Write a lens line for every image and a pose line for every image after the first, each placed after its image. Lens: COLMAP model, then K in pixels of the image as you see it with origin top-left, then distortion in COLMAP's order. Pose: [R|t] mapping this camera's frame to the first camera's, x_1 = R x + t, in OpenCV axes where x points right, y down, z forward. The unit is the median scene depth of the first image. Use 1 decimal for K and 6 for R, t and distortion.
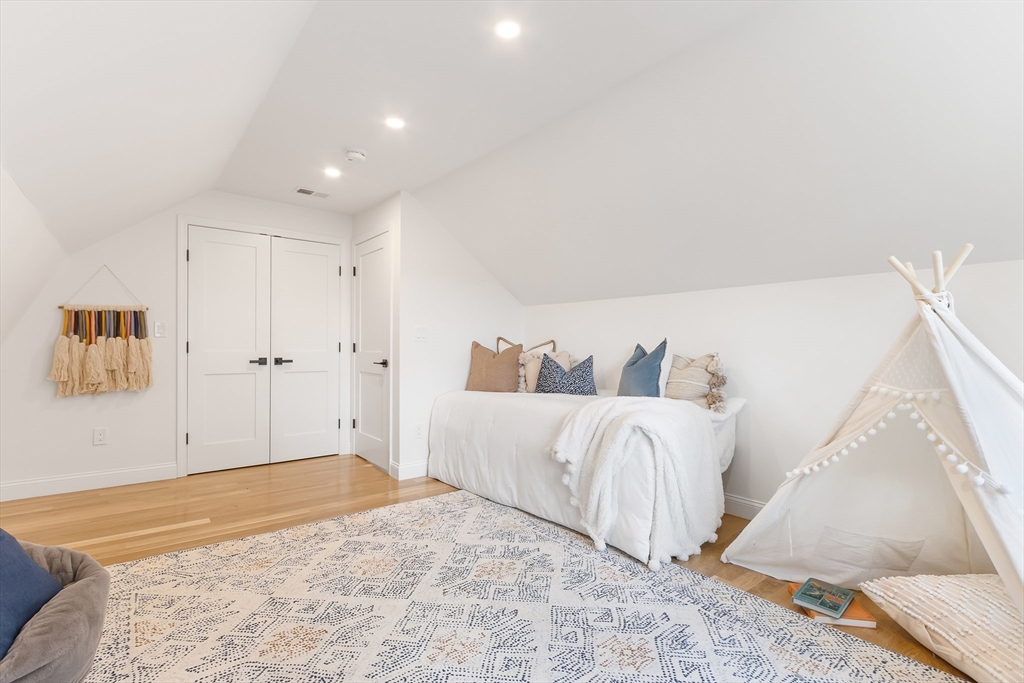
lens RADIAL K [[471.2, 0, 505.9], [0, 471.2, 345.3], [0, 0, 1]] dist [-0.002128, -0.000921]
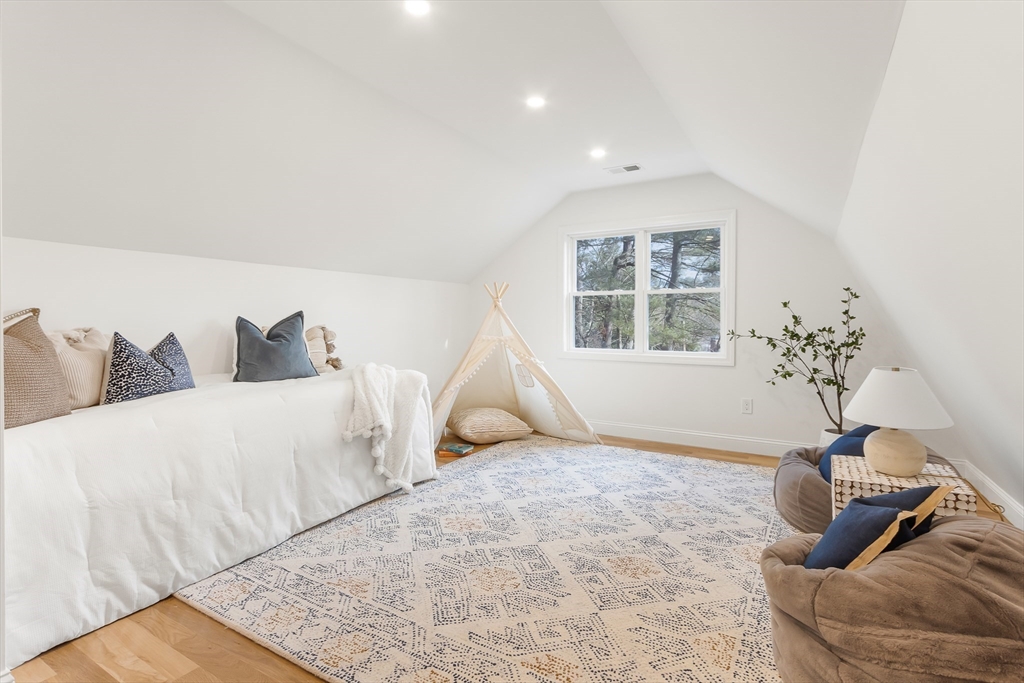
lens RADIAL K [[471.2, 0, 509.0], [0, 471.2, 333.9], [0, 0, 1]] dist [-0.002128, -0.000921]
pose [[-0.322664, -0.036466, 0.945811, -1.056474], [-0.003404, 0.999296, 0.037367, -0.013855], [-0.946507, 0.008837, -0.322561, 1.207247]]
